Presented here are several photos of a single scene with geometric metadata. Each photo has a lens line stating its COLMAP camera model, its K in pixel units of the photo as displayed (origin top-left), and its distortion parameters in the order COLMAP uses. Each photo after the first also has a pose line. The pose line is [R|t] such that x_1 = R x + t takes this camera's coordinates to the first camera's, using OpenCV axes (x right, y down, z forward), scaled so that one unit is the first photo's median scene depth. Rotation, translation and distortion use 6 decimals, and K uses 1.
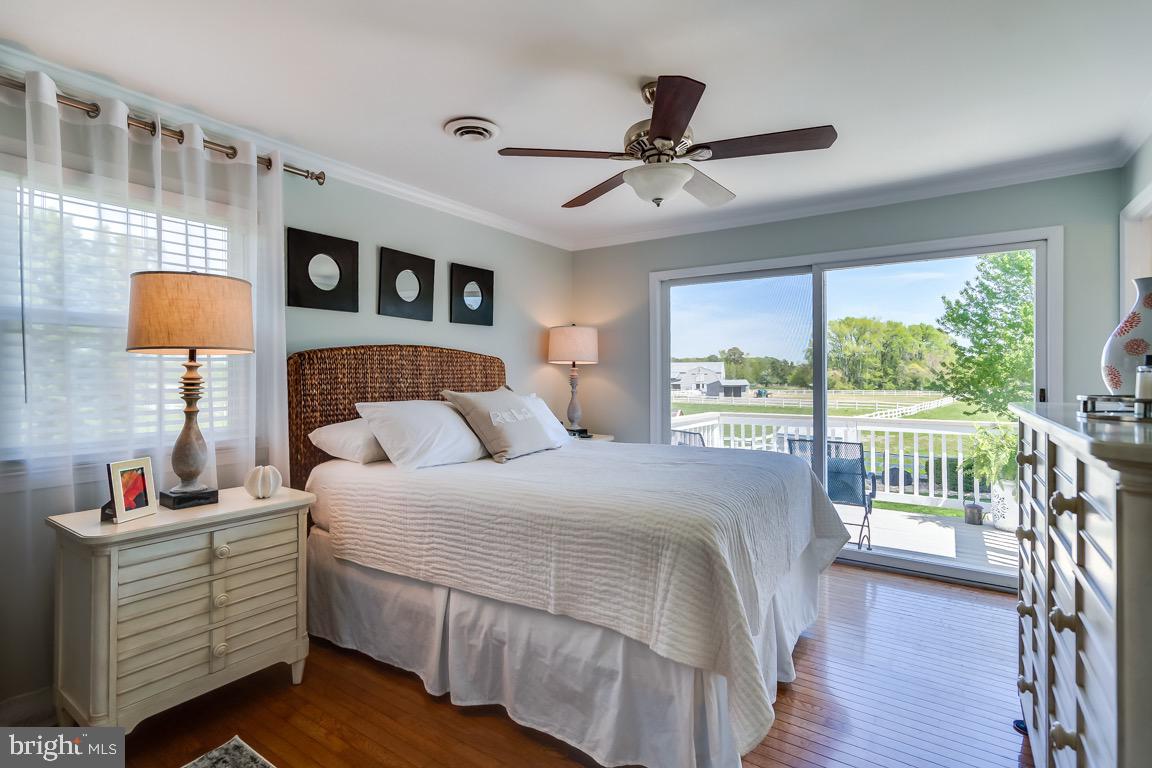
lens RADIAL K [[533.1, 0, 578.8], [0, 533.1, 382.1], [0, 0, 1]] dist [0.010372, 0.005257]
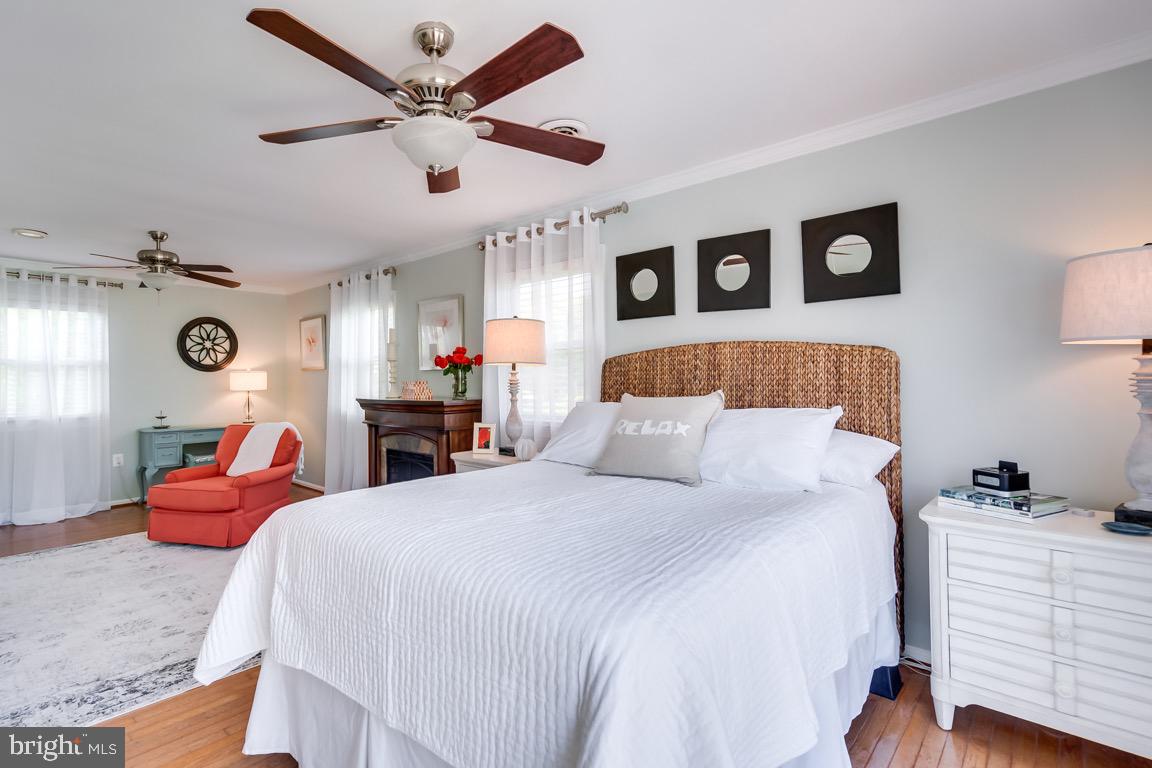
lens RADIAL K [[533.1, 0, 577.5], [0, 533.1, 378.0], [0, 0, 1]] dist [0.010372, 0.005257]
pose [[-0.092305, 0.005113, -0.995718, 0.618473], [-0.001363, 0.999985, 0.005261, -0.015798], [0.995730, 0.001843, -0.092297, 0.912739]]
